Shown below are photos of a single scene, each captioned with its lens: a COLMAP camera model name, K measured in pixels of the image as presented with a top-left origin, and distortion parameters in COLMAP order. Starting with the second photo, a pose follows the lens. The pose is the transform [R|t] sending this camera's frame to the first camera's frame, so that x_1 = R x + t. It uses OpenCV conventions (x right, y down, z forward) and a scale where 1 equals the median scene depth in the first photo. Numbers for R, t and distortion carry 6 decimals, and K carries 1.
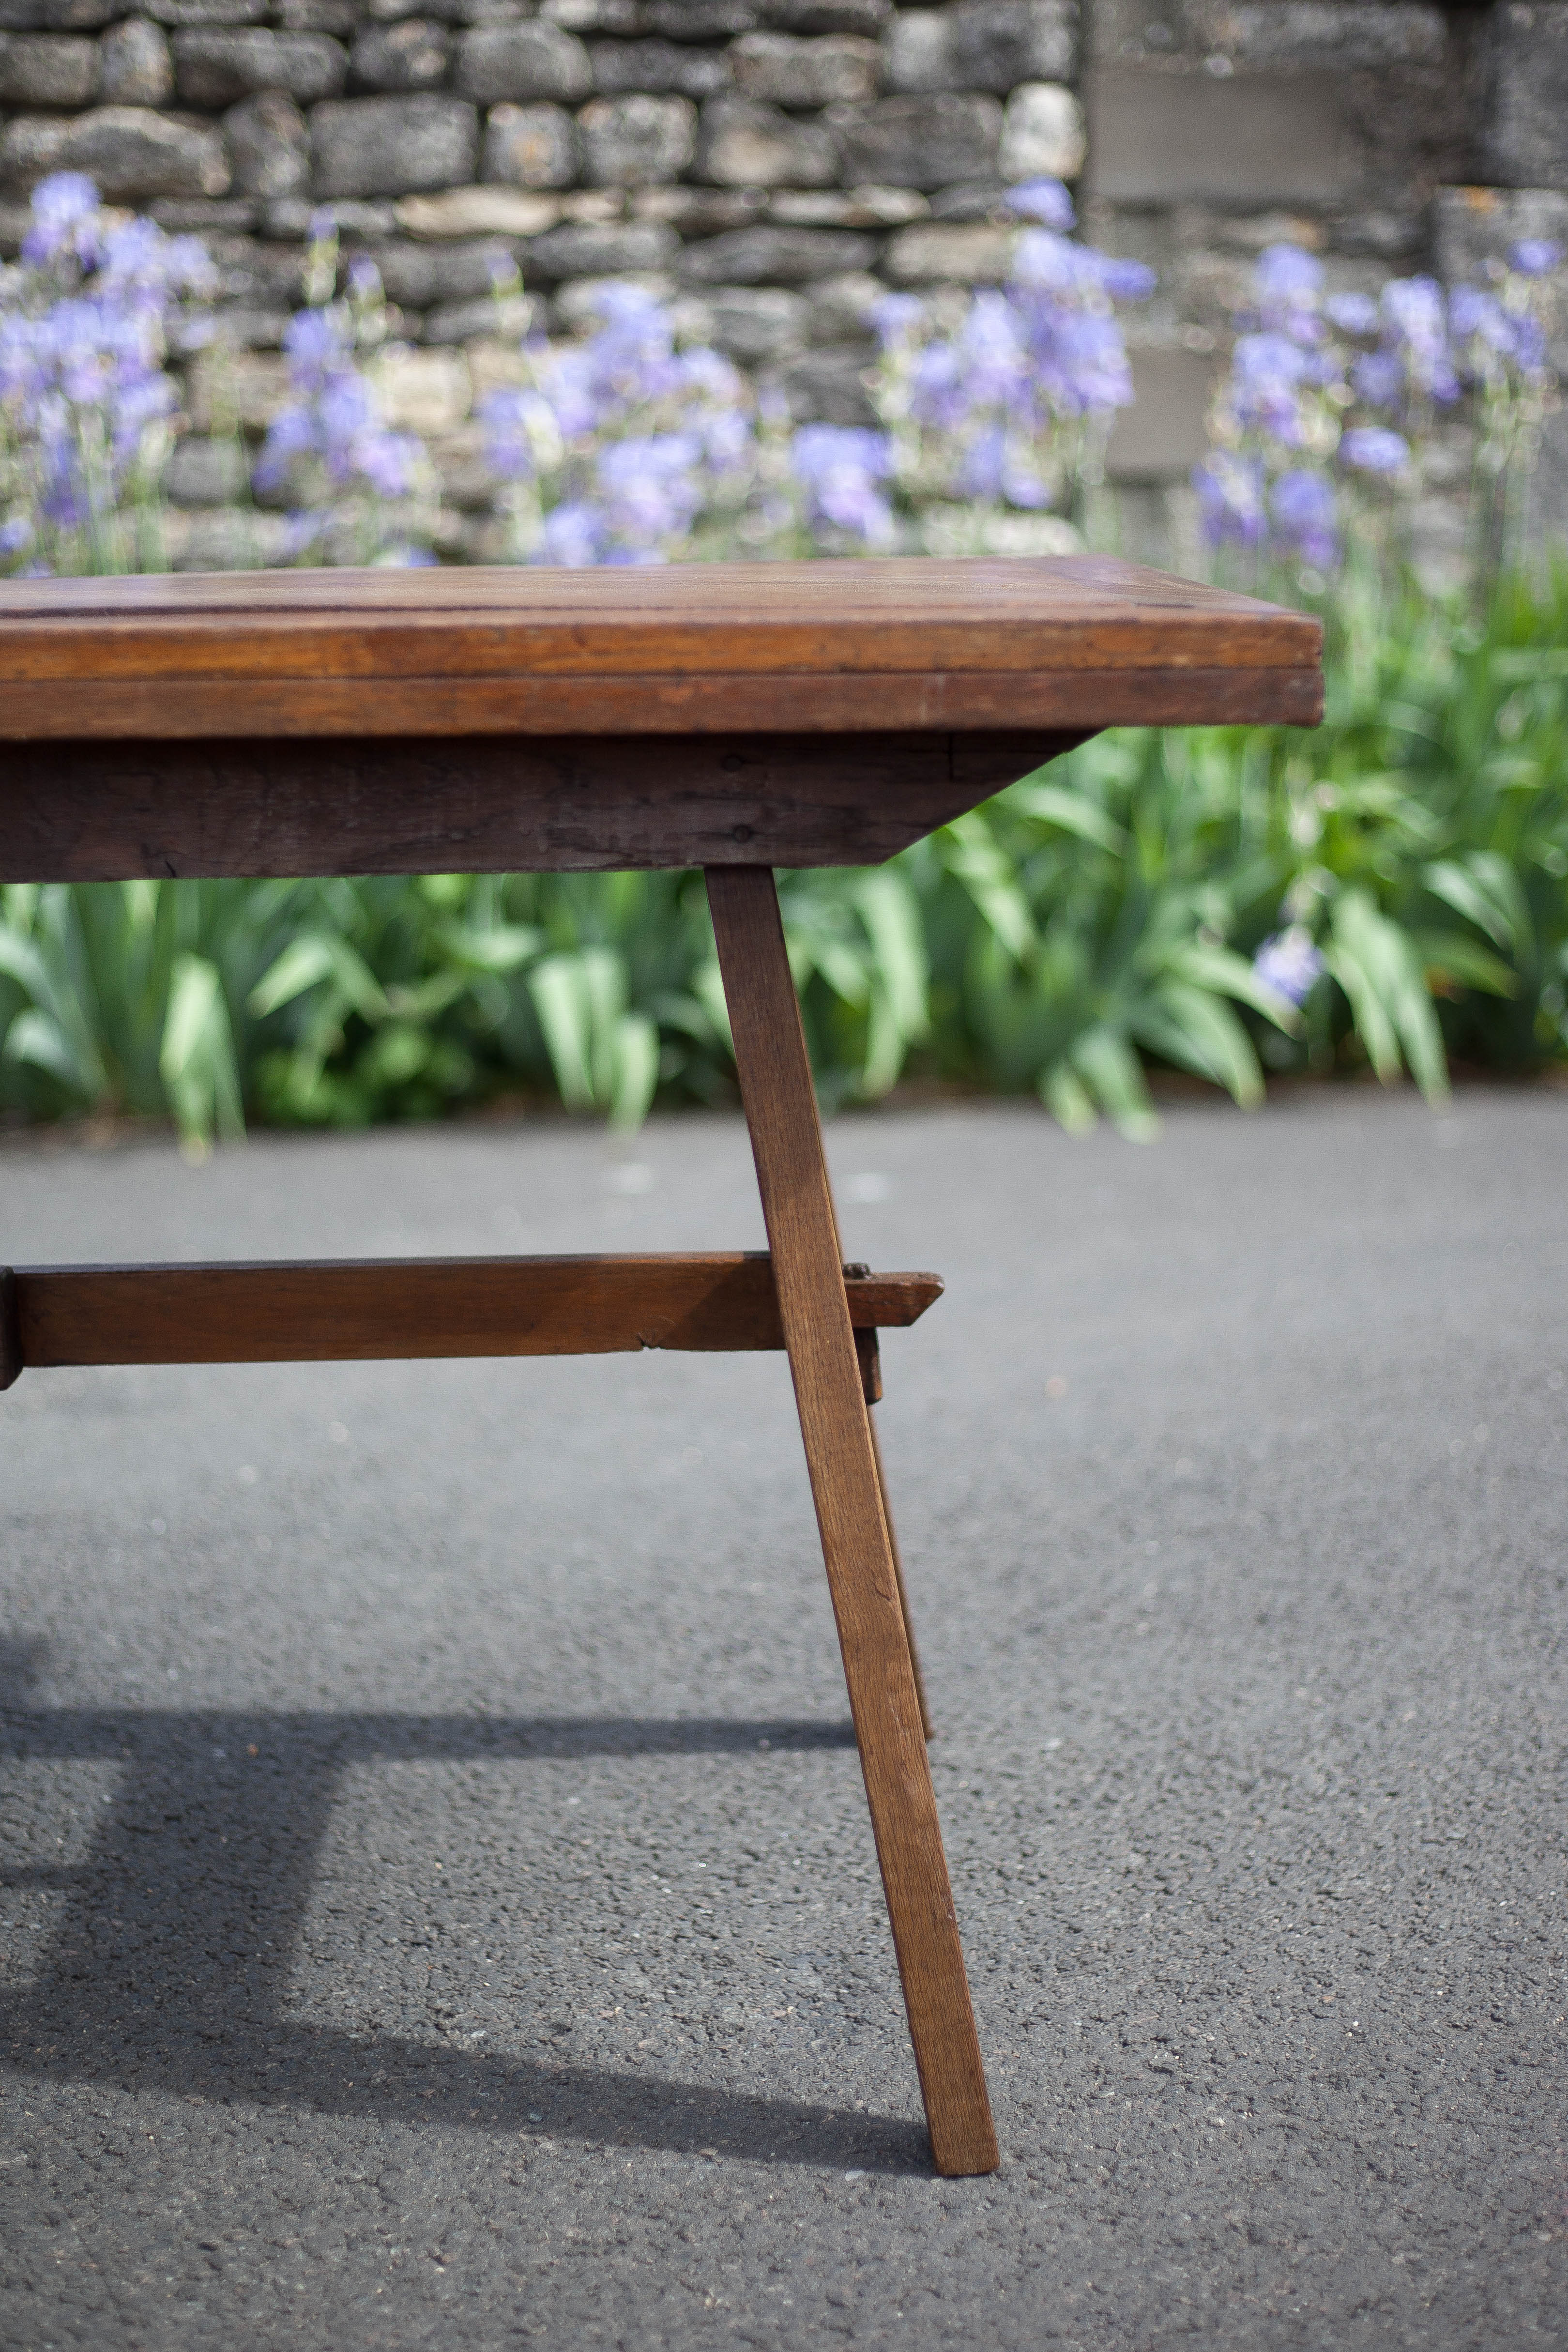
lens RADIAL K [[3842.2, 0, 795.8], [0, 3842.2, 1156.6], [0, 0, 1]] dist [-0.126138, 0.000000]
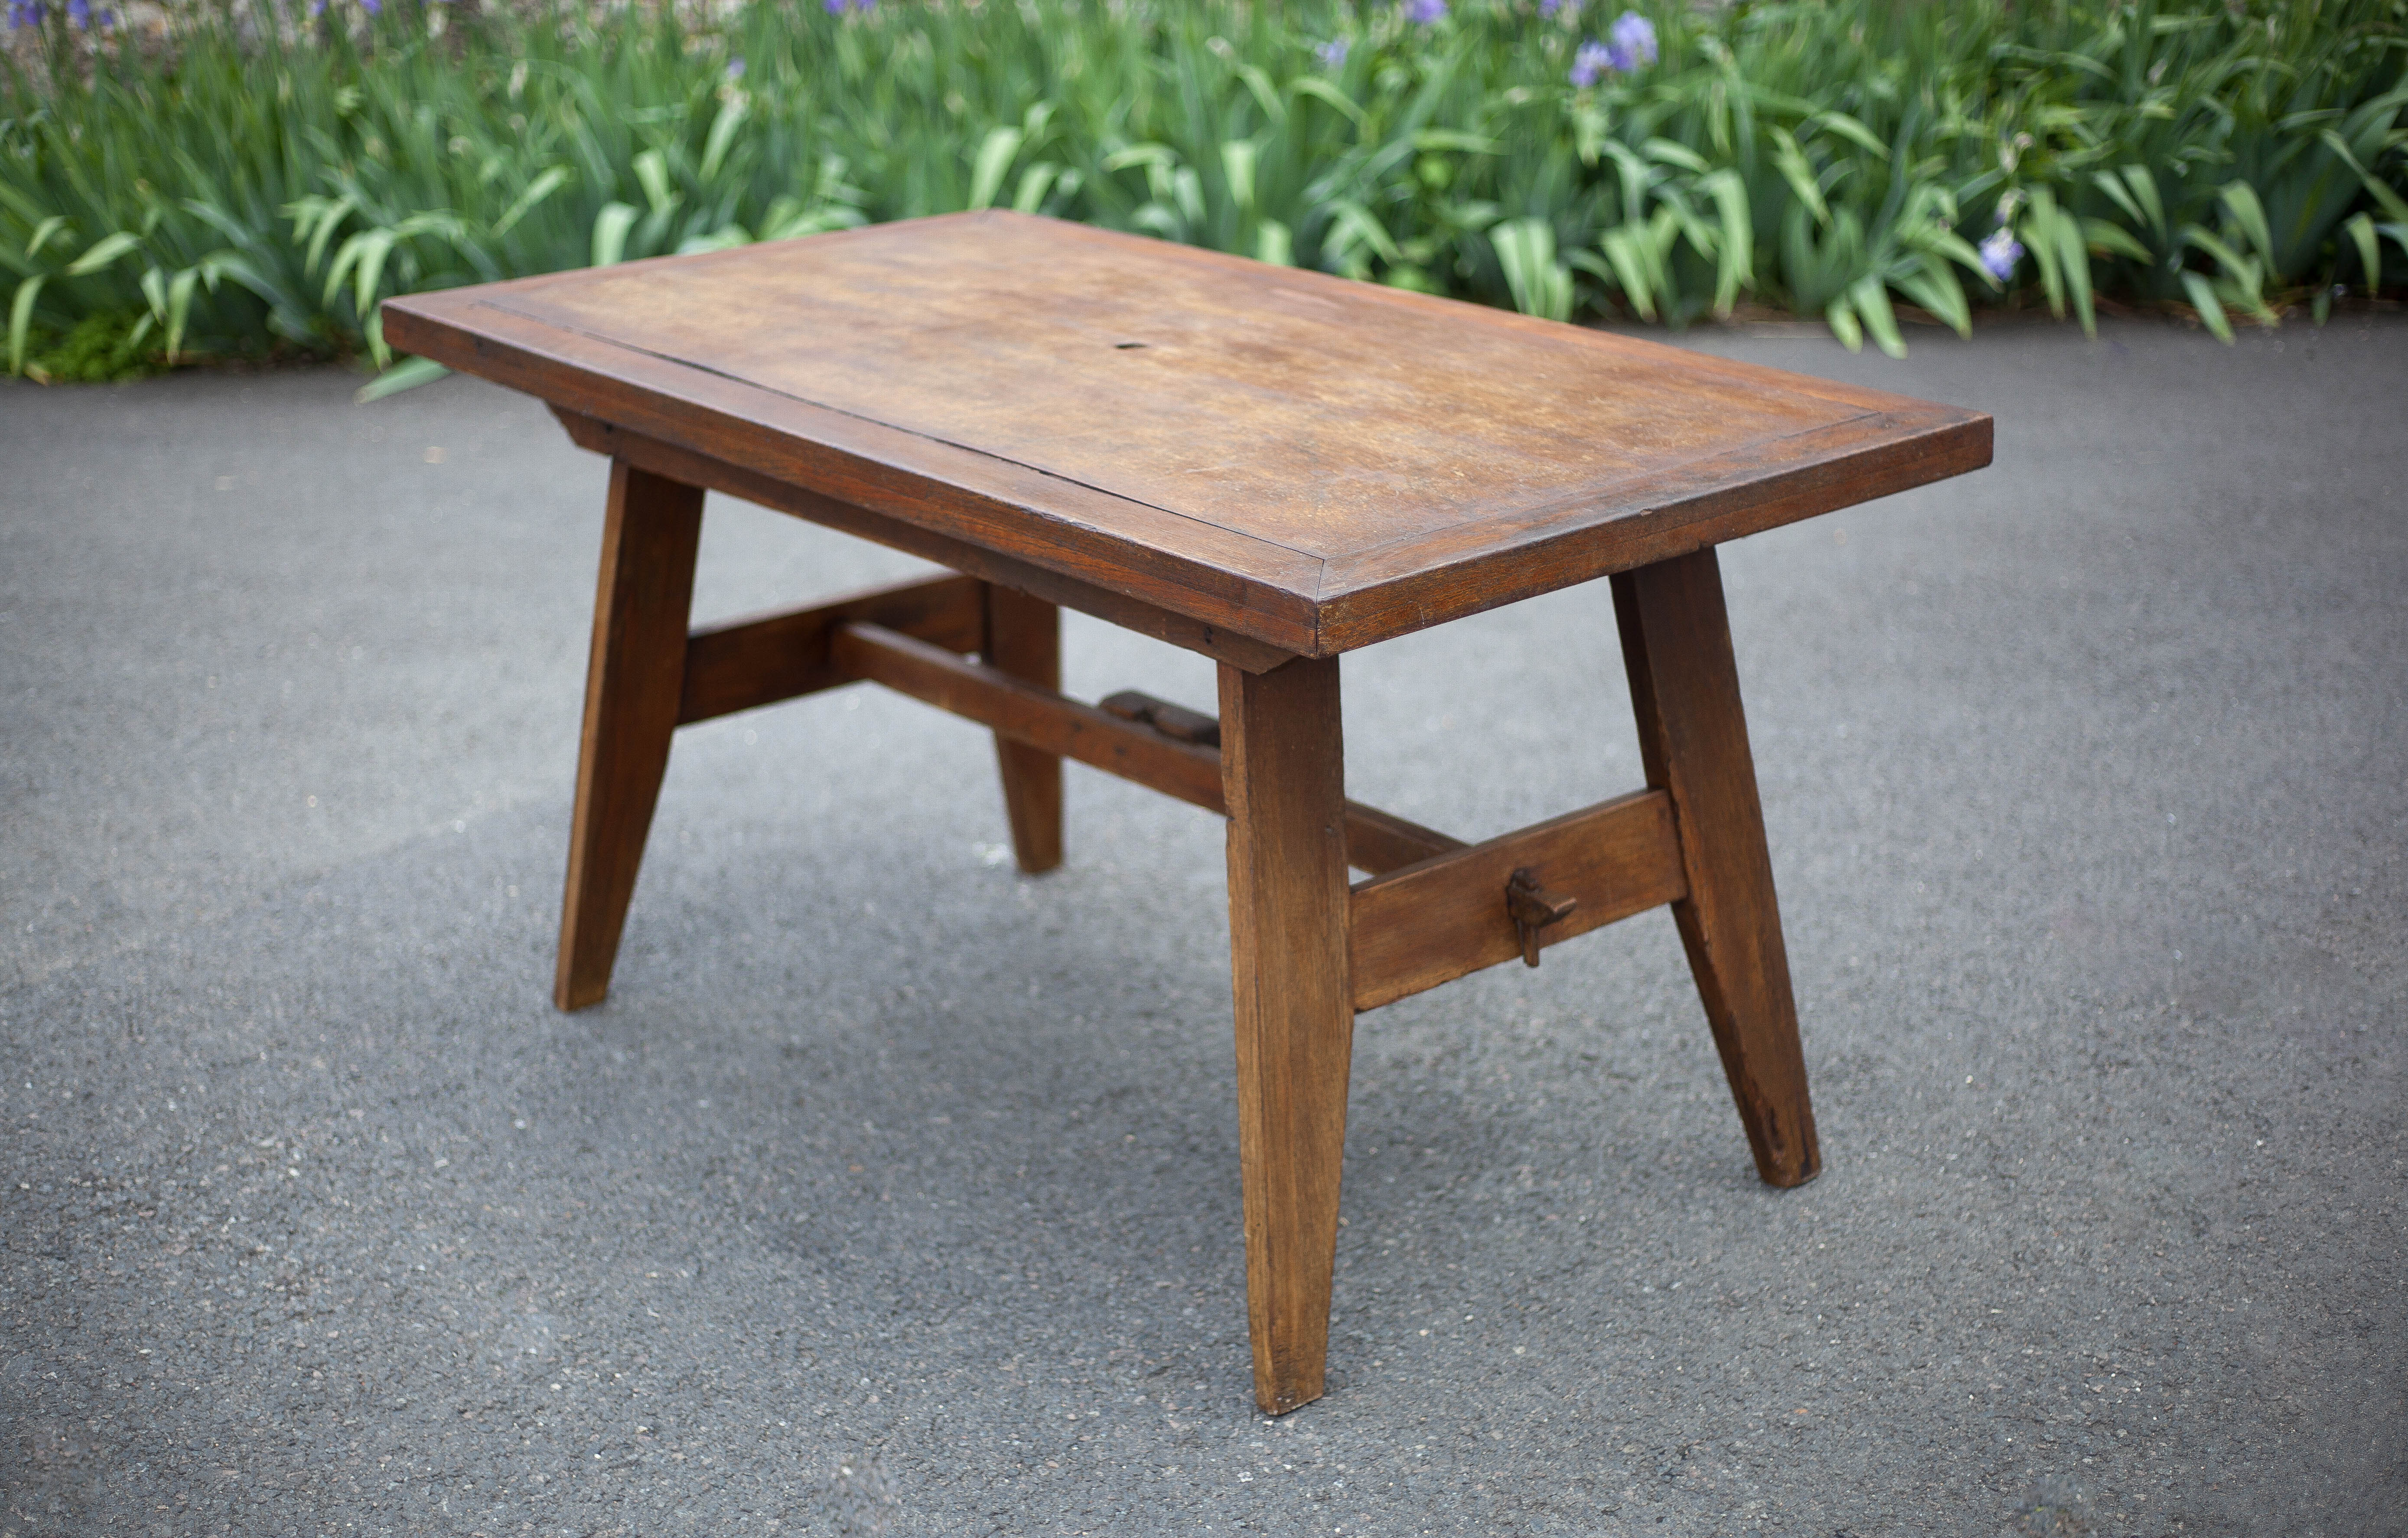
lens RADIAL K [[3573.9, 0, 1199.5], [0, 3573.9, 790.2], [0, 0, 1]] dist [-0.110544, 0.000000]
pose [[0.995094, 0.032531, -0.093438, -0.082374], [-0.017299, 0.987059, 0.159425, -0.097293], [0.097415, -0.157026, 0.982778, -0.784167]]
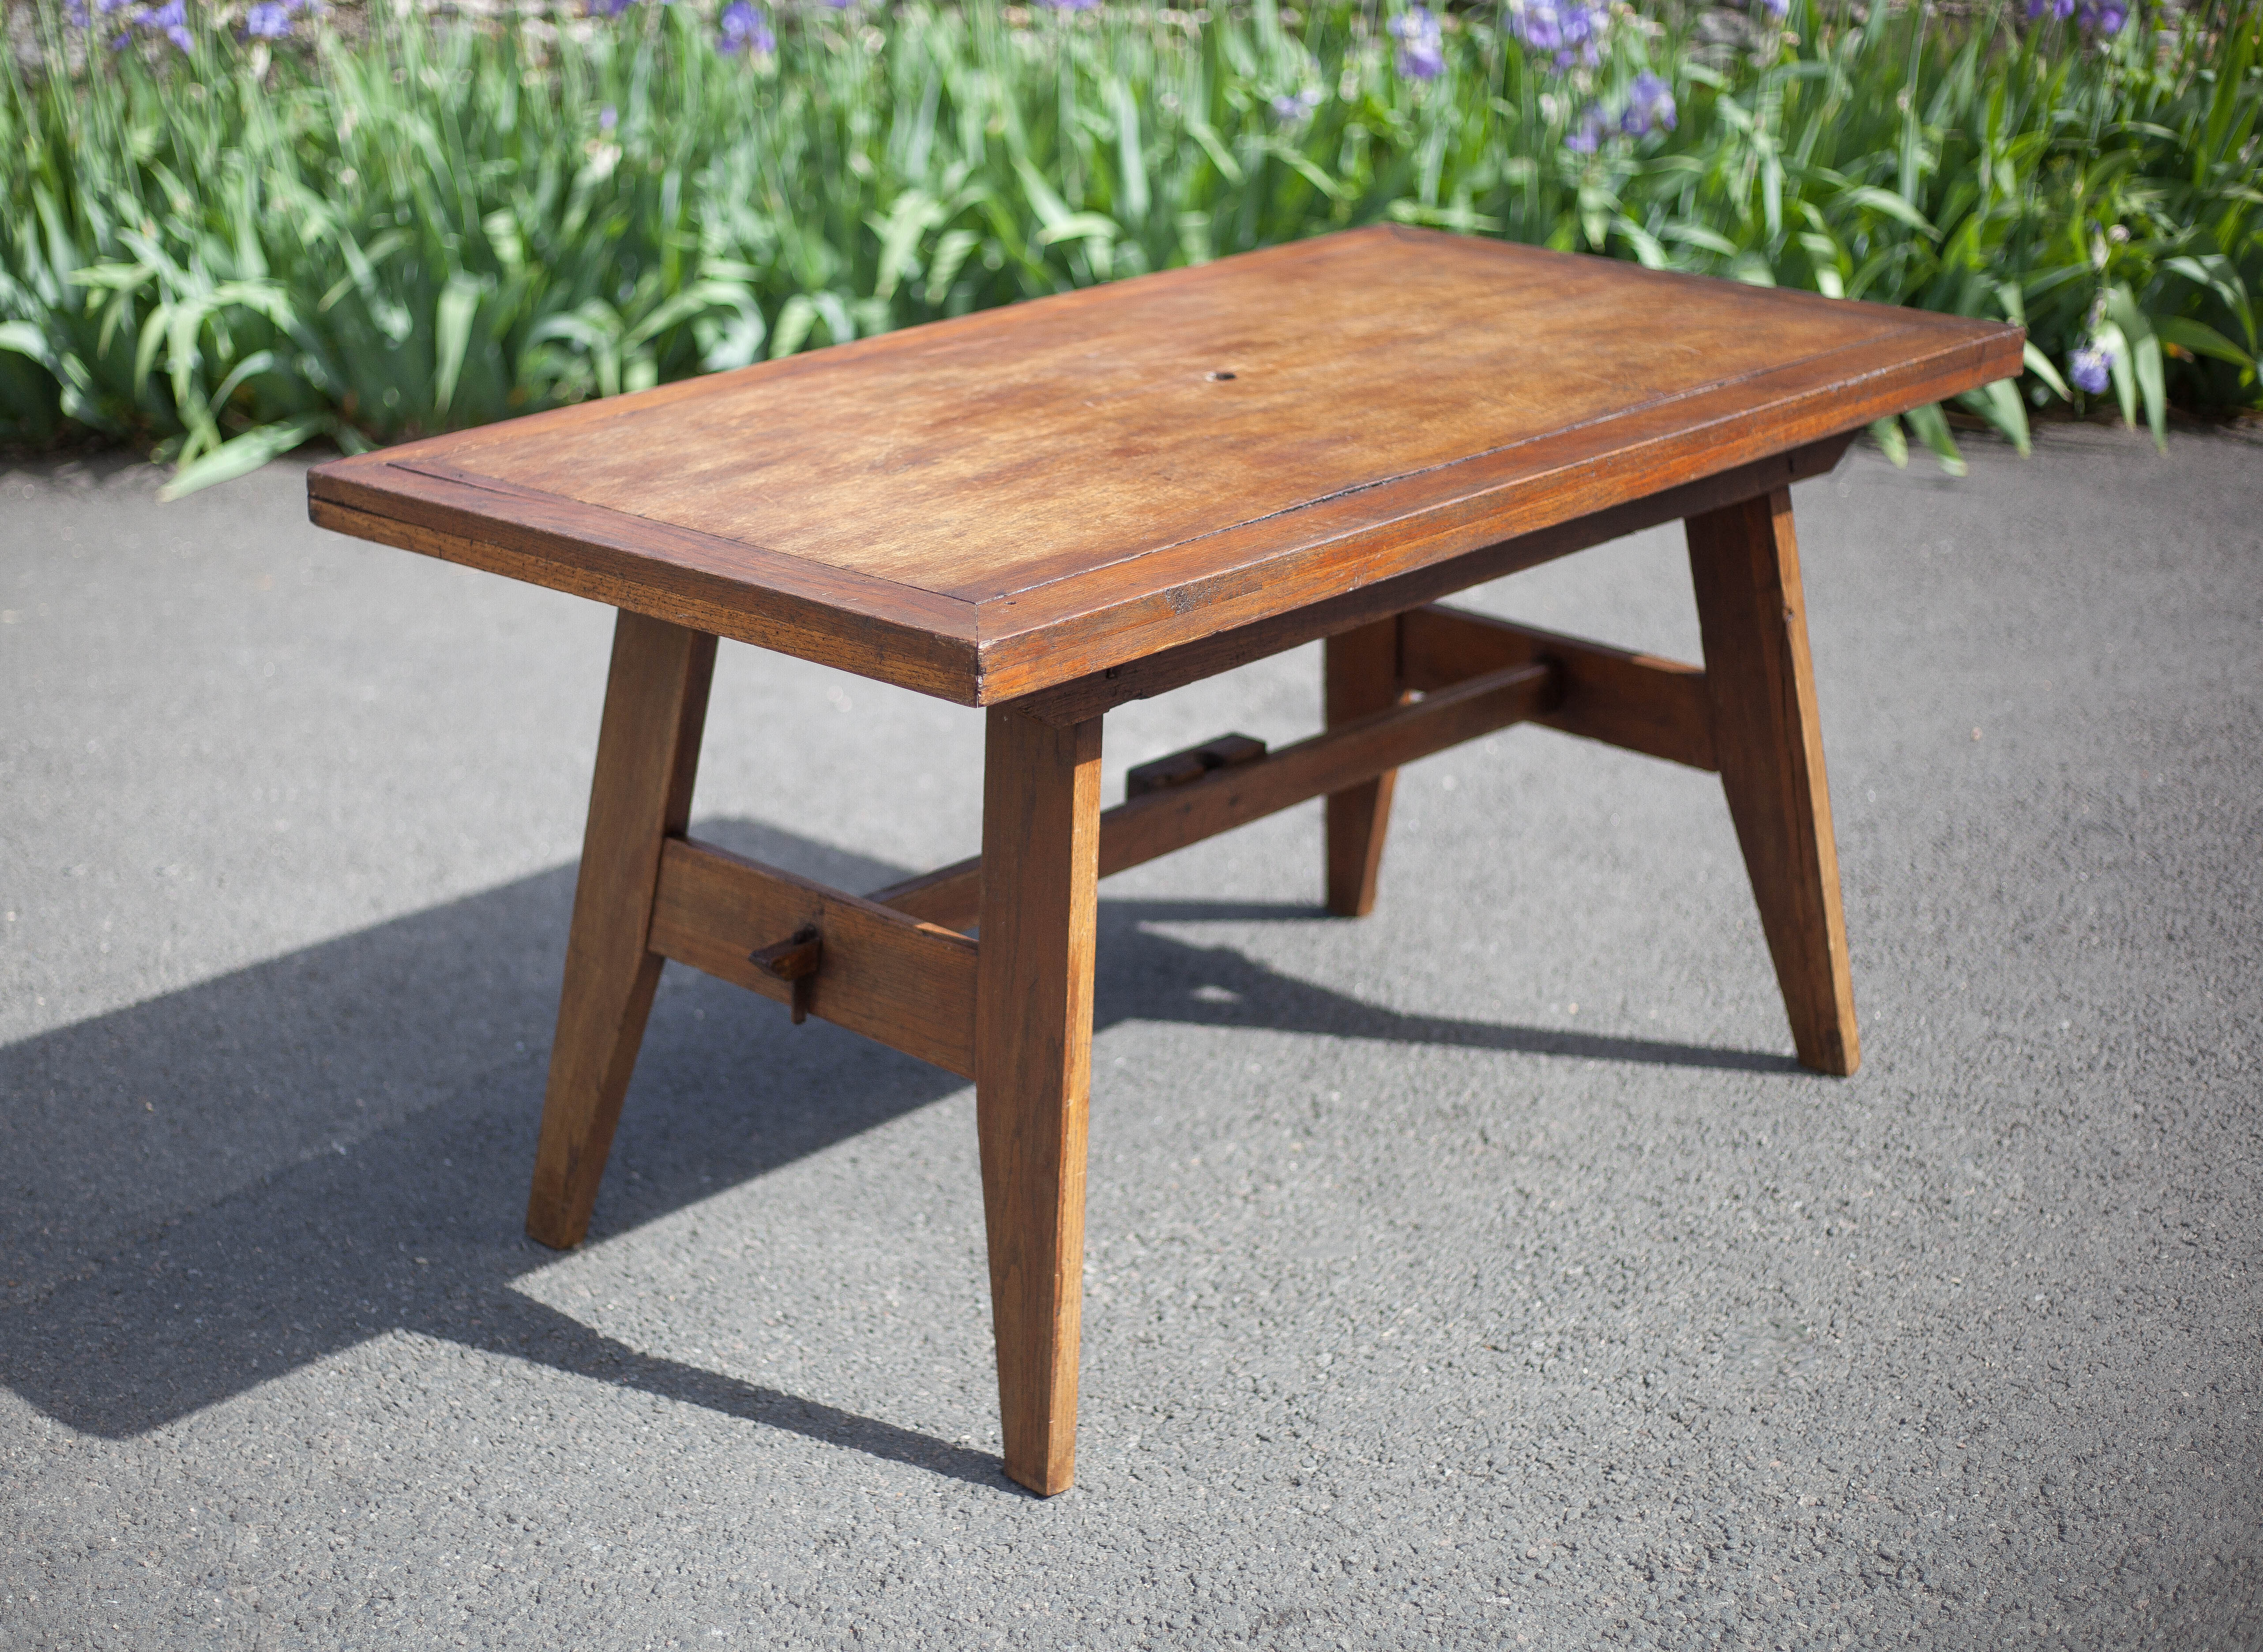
lens RADIAL K [[3630.8, 0, 1031.7], [0, 3630.8, 820.3], [0, 0, 1]] dist [-0.109888, 0.000000]
pose [[0.996617, 0.042887, -0.070114, -0.234395], [-0.030396, 0.984908, 0.170392, -0.157944], [0.076364, -0.167684, 0.982879, -0.463309]]
